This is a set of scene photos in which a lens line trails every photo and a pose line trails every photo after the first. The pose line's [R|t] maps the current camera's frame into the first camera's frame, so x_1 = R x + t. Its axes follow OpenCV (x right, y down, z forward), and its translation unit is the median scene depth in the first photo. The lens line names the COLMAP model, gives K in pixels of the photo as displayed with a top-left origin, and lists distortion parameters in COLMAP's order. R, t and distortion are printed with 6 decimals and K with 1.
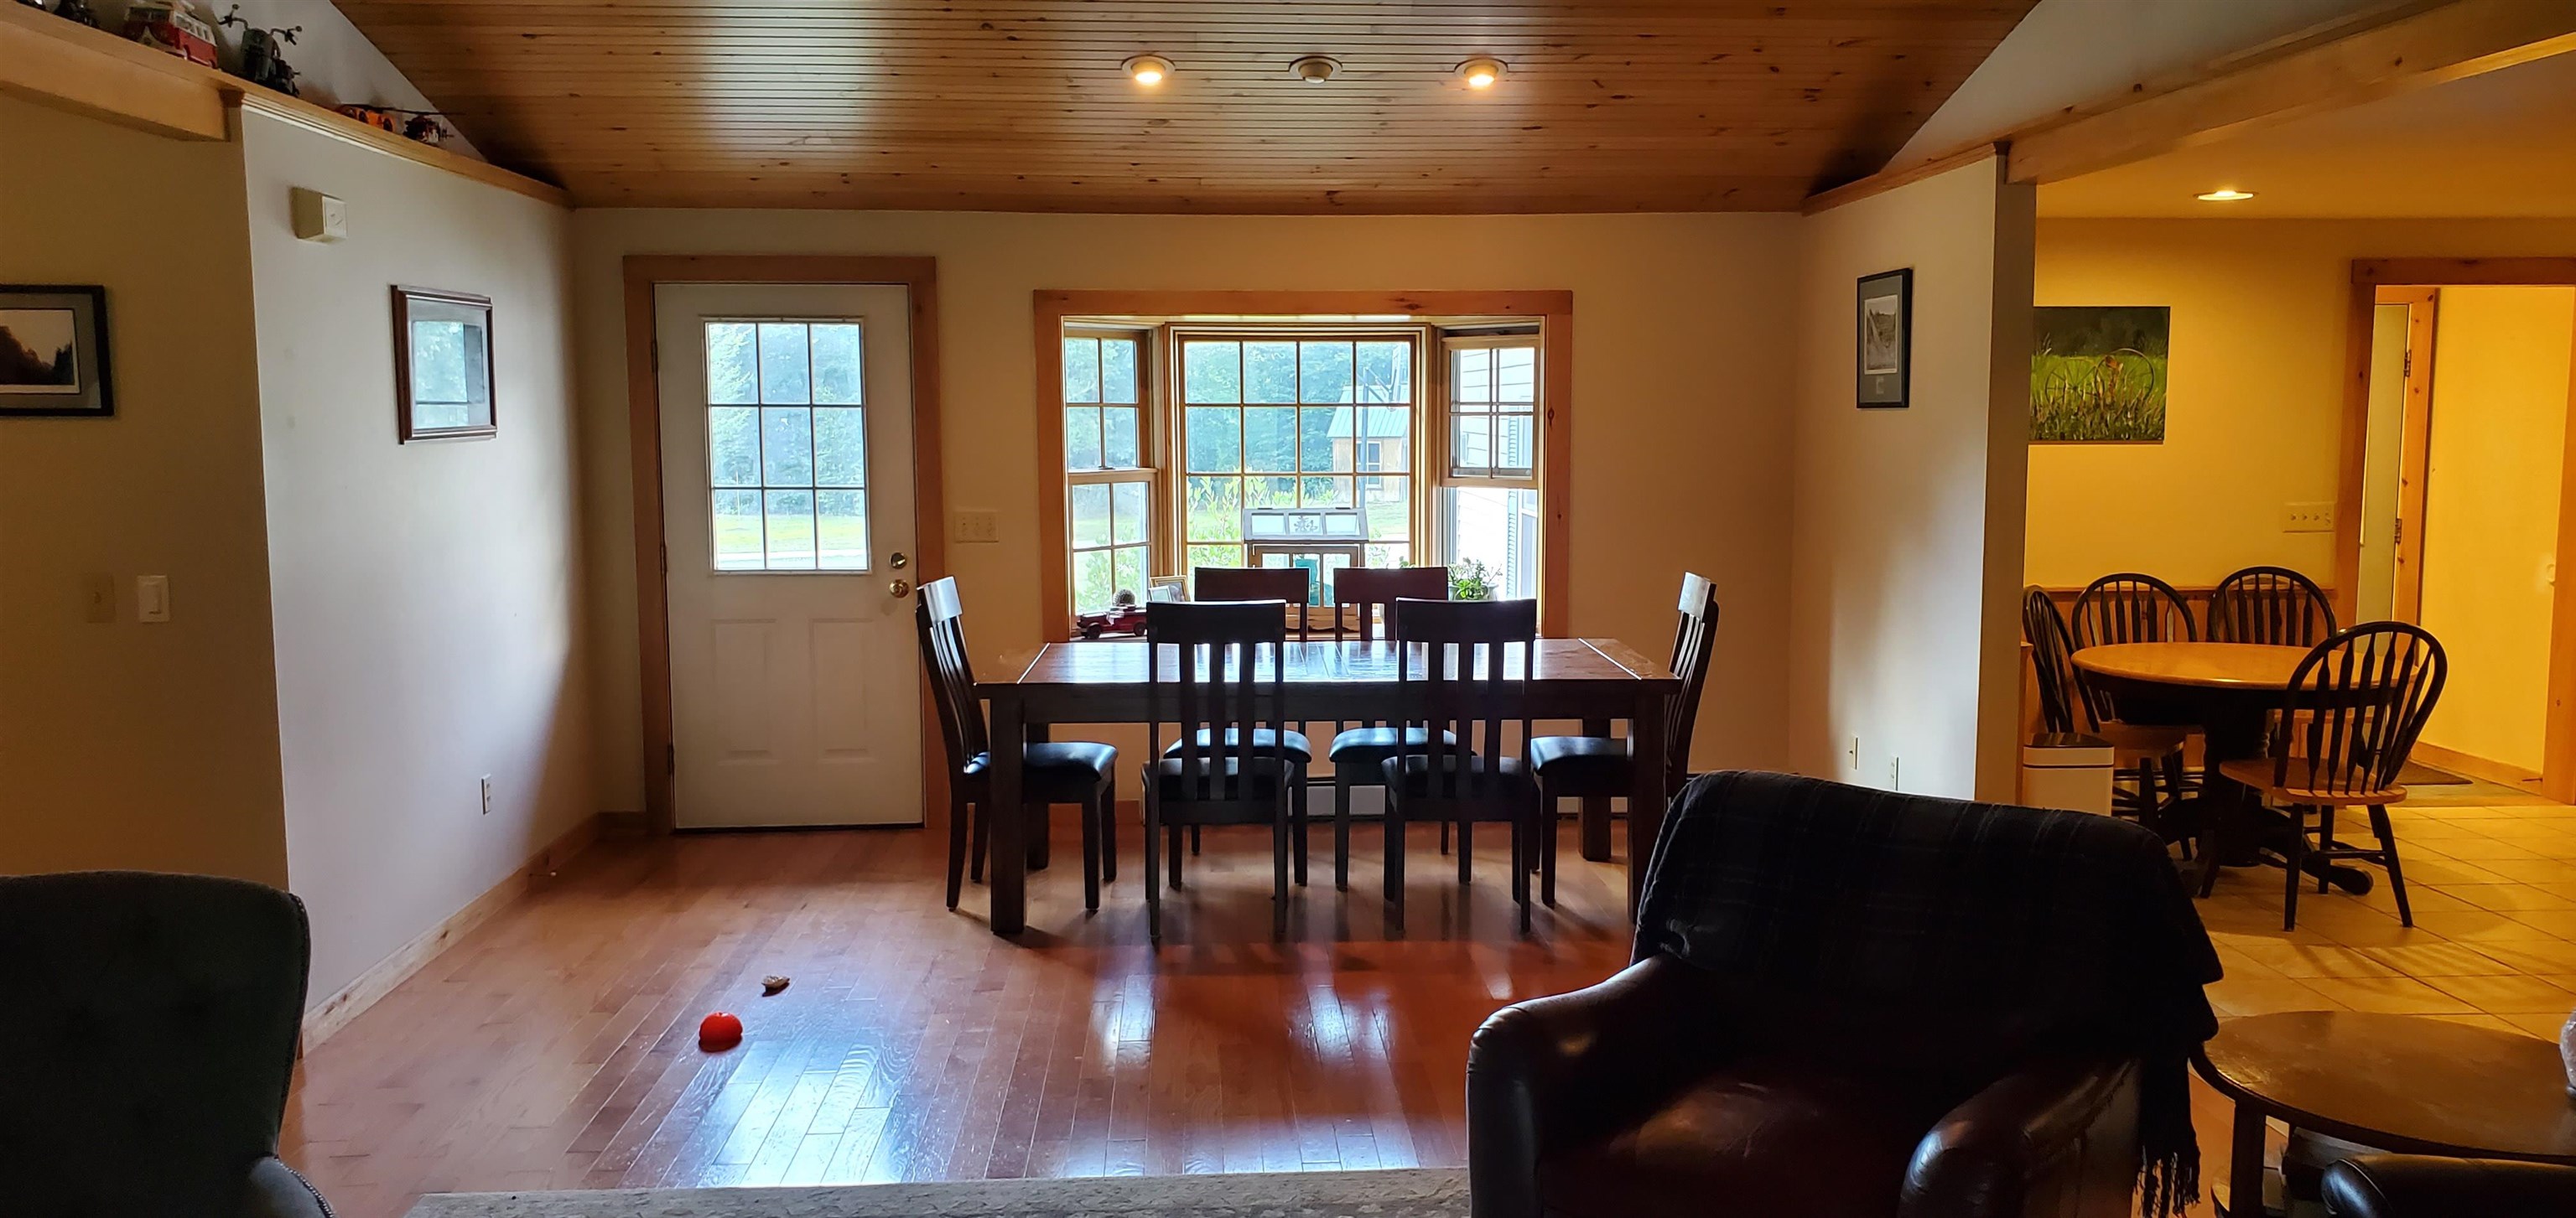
lens RADIAL K [[2004.6, 0, 1326.3], [0, 2004.6, 609.7], [0, 0, 1]] dist [0.074008, -0.096137]
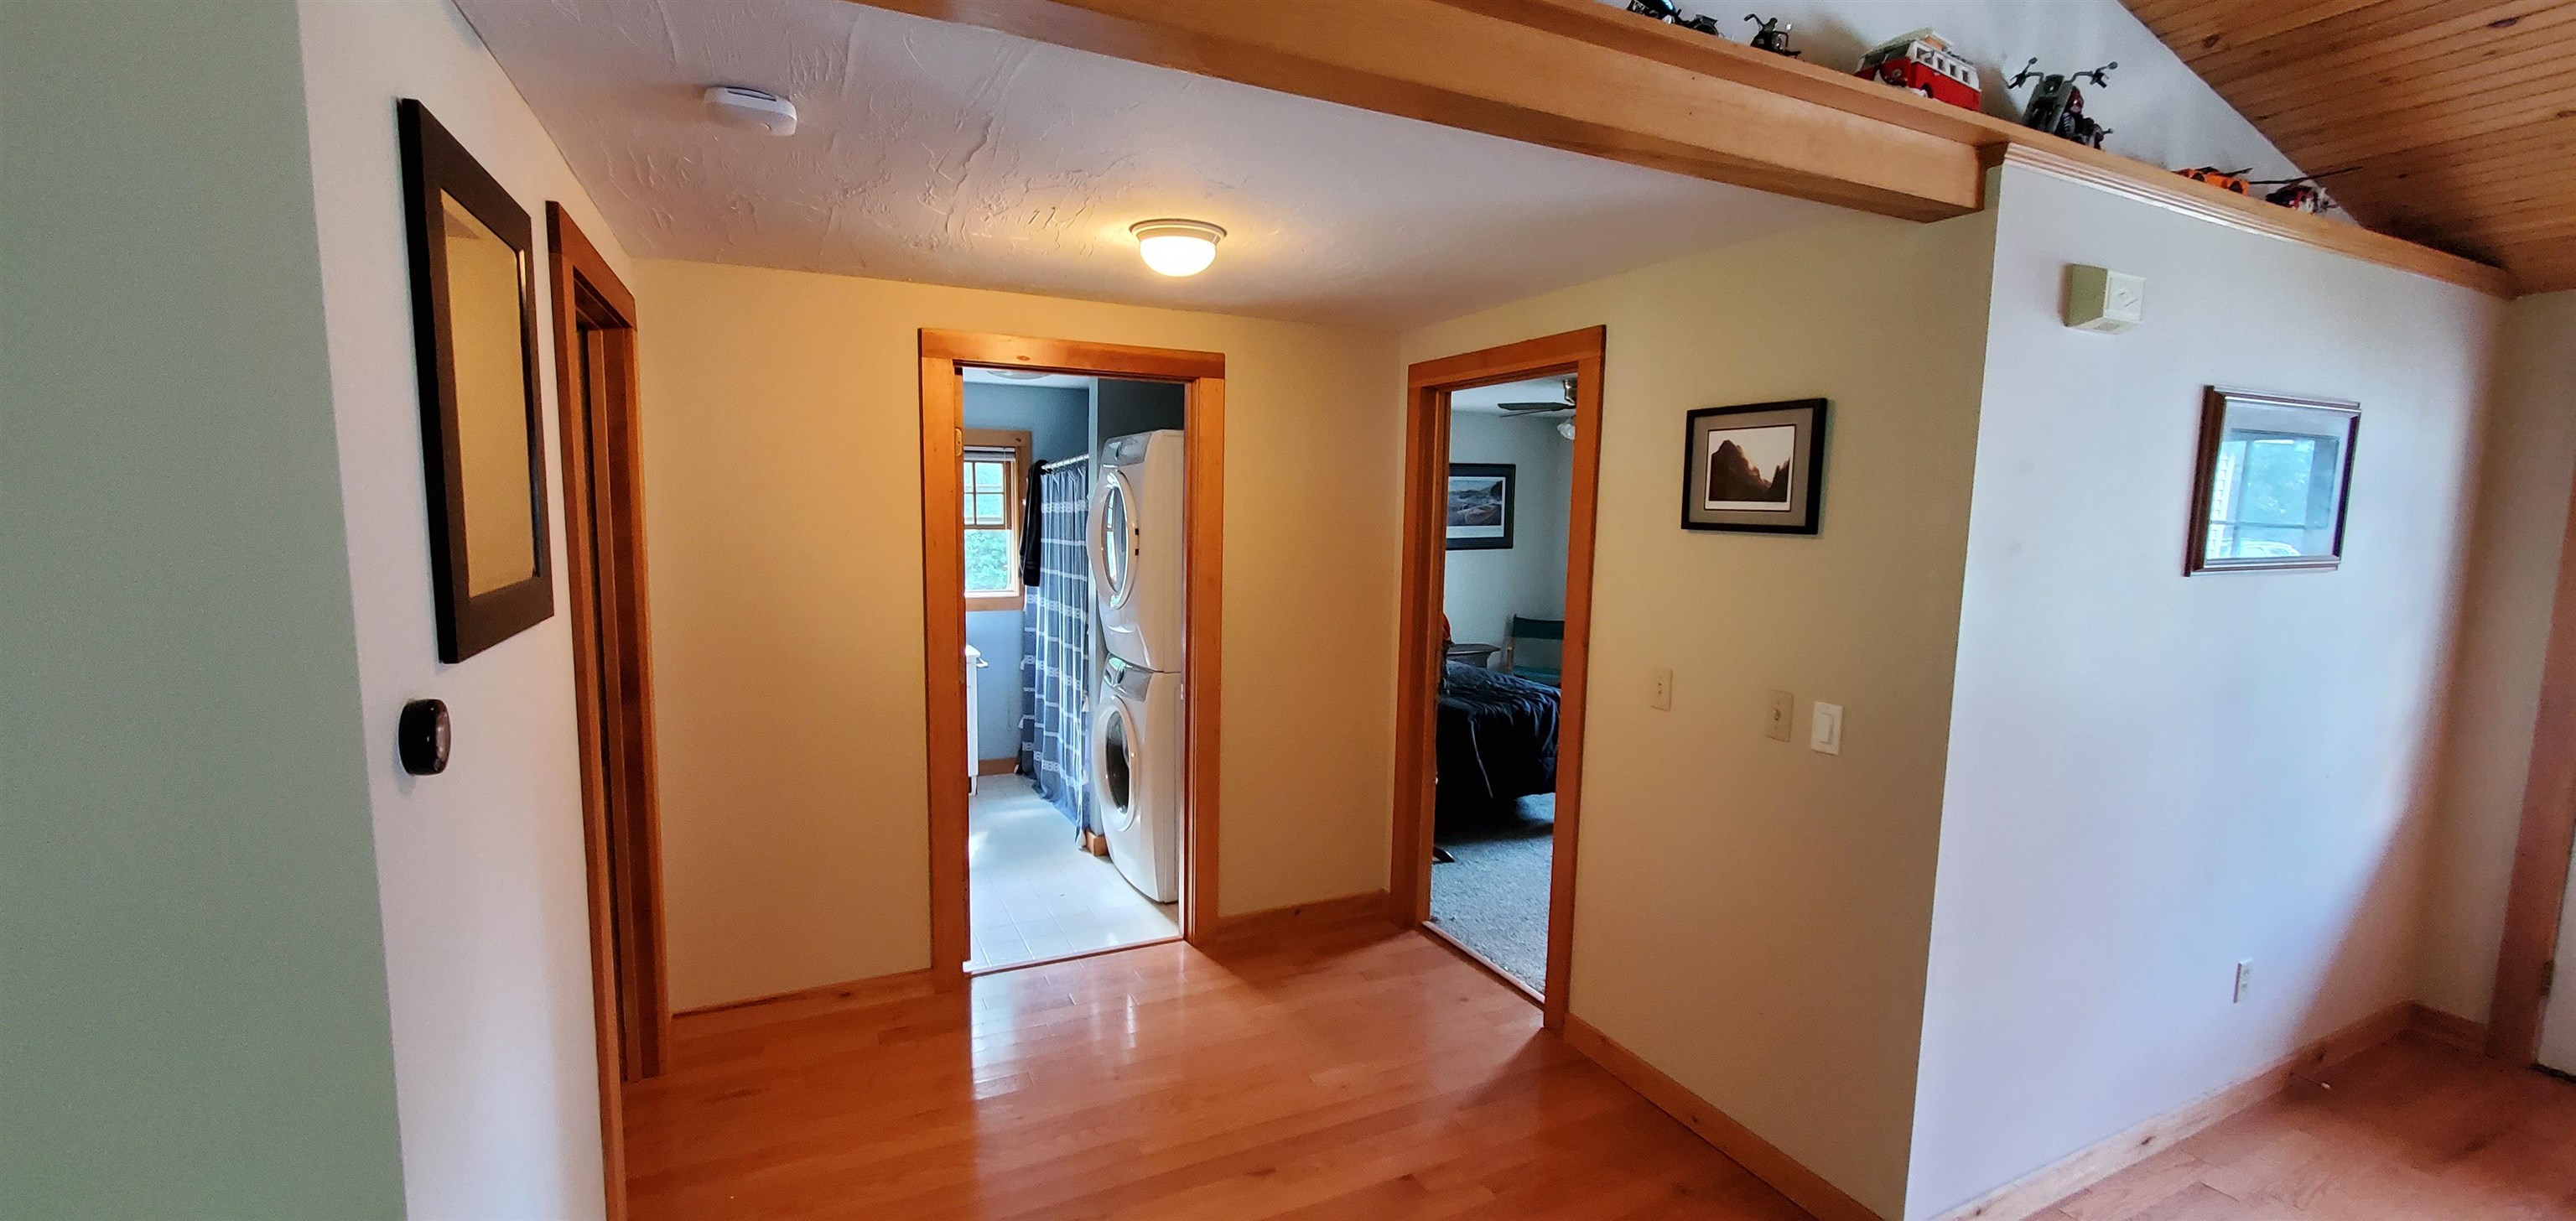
lens RADIAL K [[1026.2, 0, 1278.0], [0, 1026.2, 615.5], [0, 0, 1]] dist [0.011044, -0.007683]
pose [[0.370907, 0.111217, -0.921986, -0.177300], [-0.116421, 0.990539, 0.072651, -0.046981], [0.921344, 0.080392, 0.380346, 0.434534]]
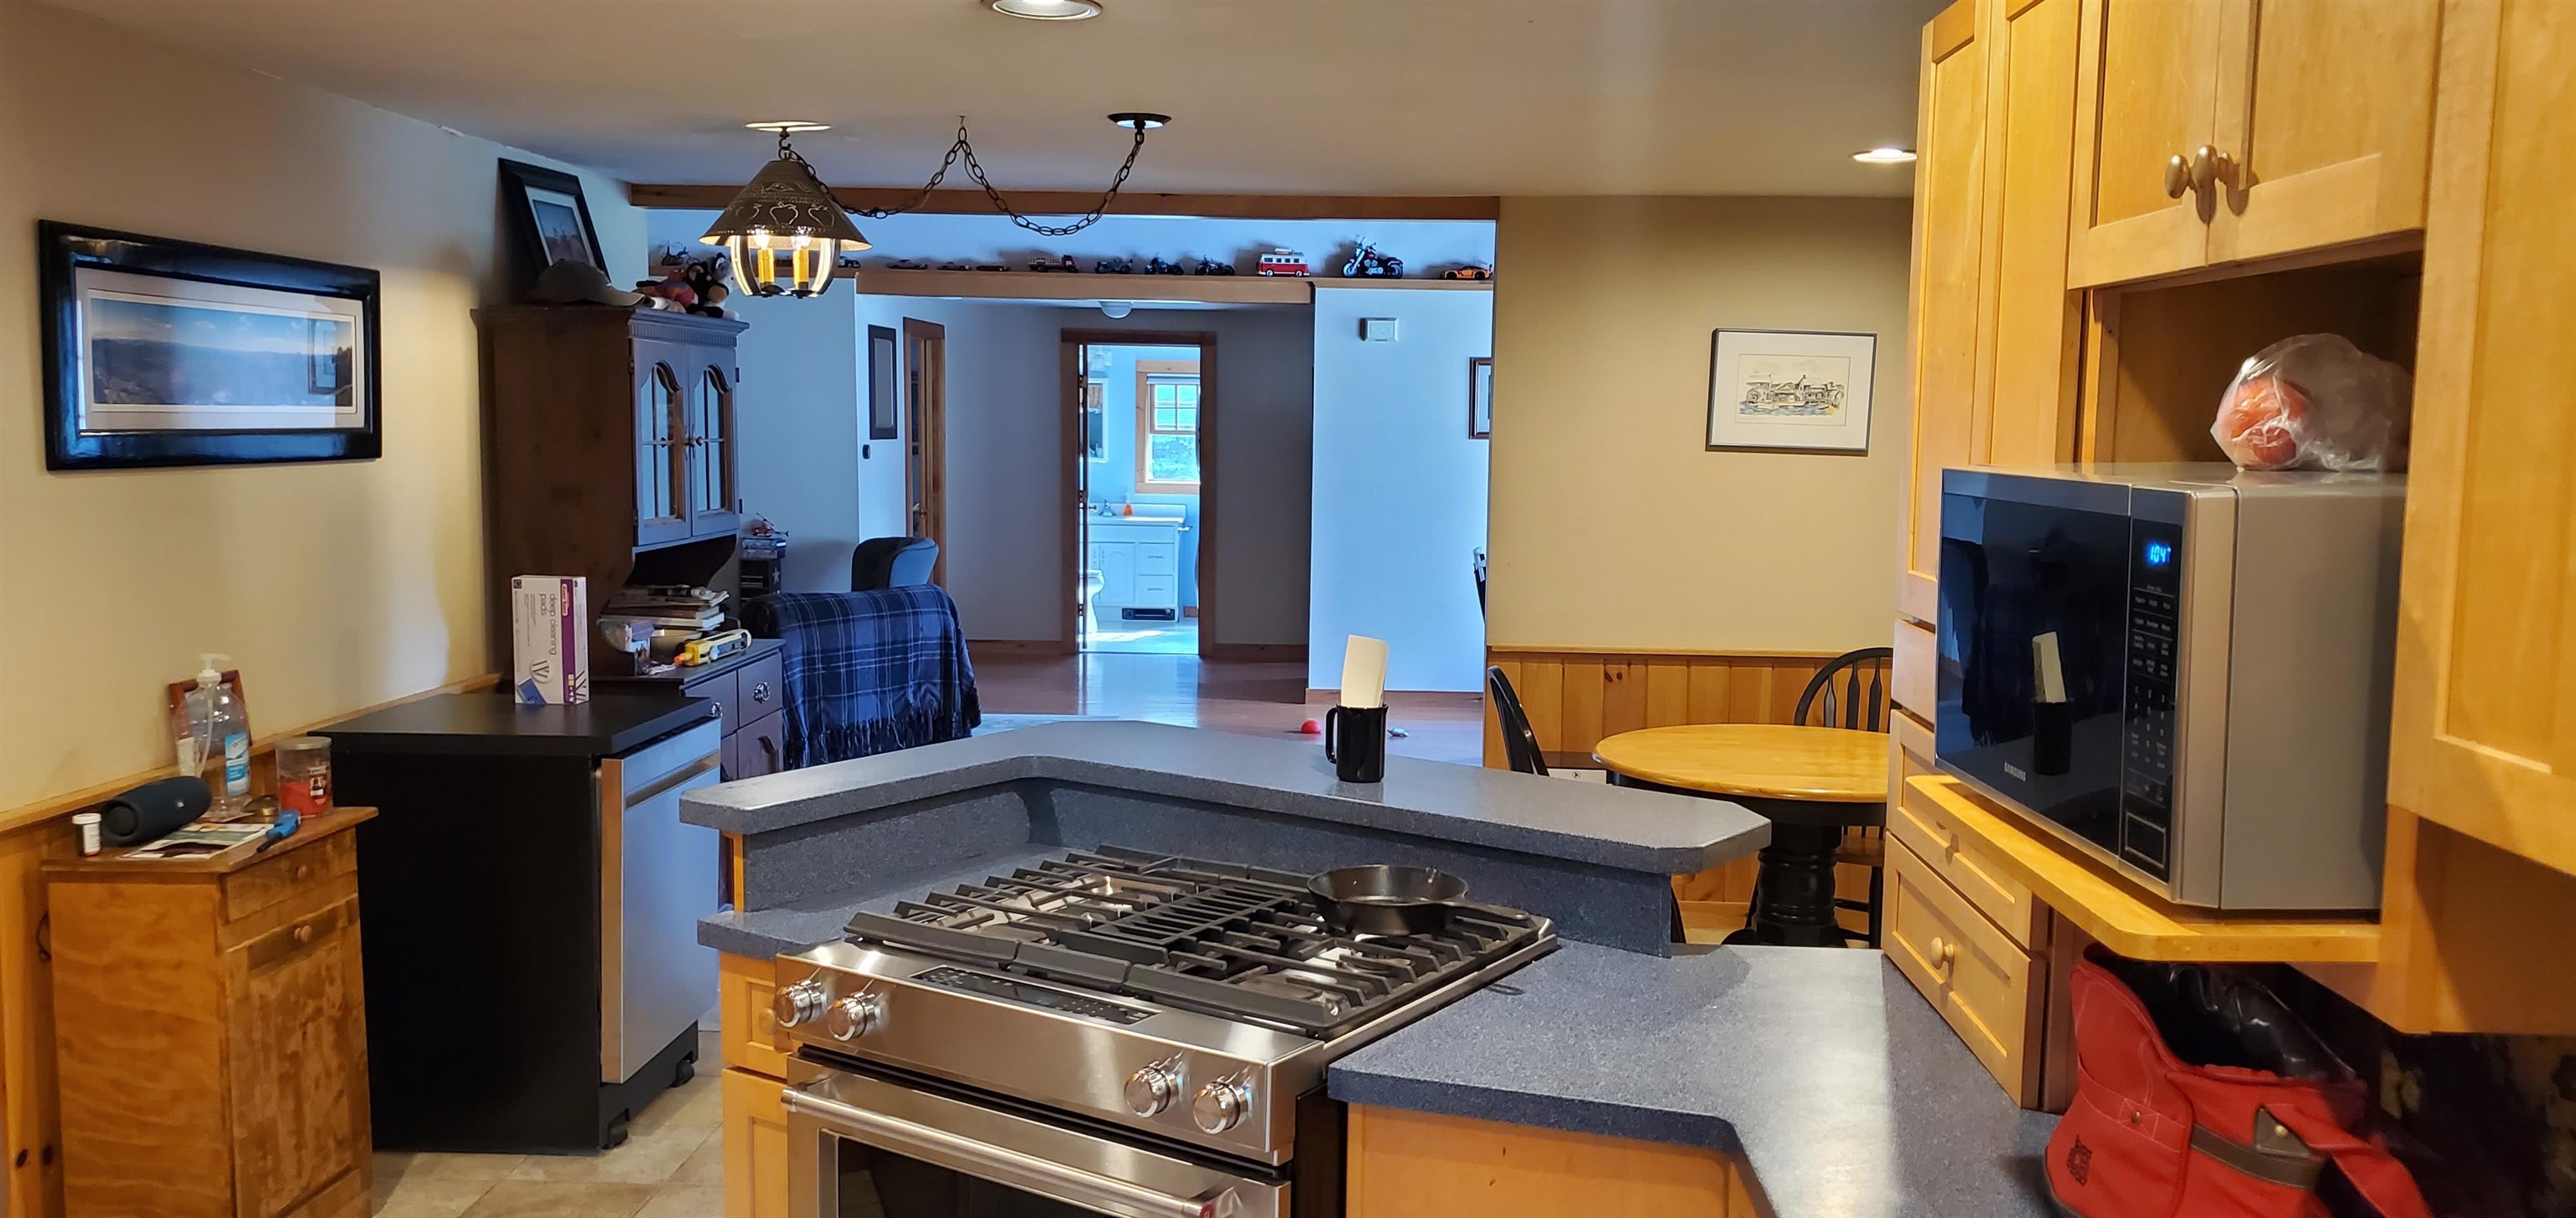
lens RADIAL K [[1985.7, 0, 1349.8], [0, 1985.7, 619.3], [0, 0, 1]] dist [0.055371, -0.099539]
pose [[-0.081560, 0.101763, -0.991460, 1.288627], [-0.119355, 0.986618, 0.111085, -0.096320], [0.989496, 0.127396, -0.068323, 0.914550]]
